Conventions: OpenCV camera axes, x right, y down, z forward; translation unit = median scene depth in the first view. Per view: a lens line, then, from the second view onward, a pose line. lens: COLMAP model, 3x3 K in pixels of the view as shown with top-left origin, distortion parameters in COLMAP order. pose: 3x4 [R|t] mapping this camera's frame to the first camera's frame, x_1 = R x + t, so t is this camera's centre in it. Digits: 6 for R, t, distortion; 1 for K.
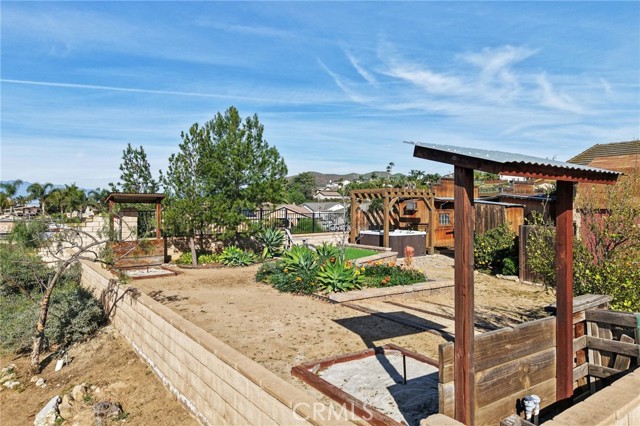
lens RADIAL K [[431.6, 0, 320.0], [0, 431.6, 213.0], [0, 0, 1]] dist [0.002777, 0.001329]
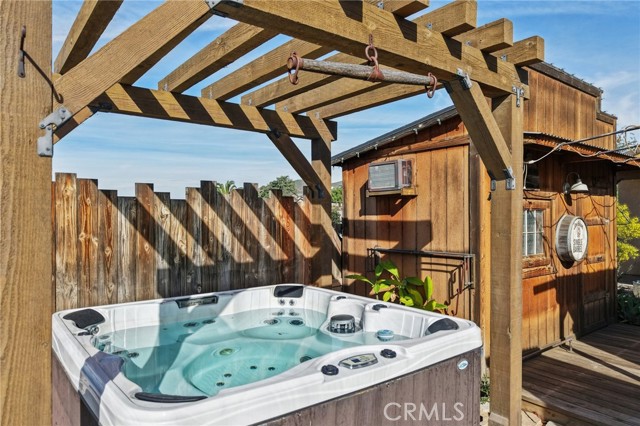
lens RADIAL K [[443.6, 0, 320.0], [0, 443.6, 213.0], [0, 0, 1]] dist [0.087403, -0.118876]
pose [[0.997399, 0.006075, 0.071820, 0.160263], [-0.005859, 0.999978, -0.003222, 0.006501], [-0.071838, 0.002793, 0.997412, 0.775143]]
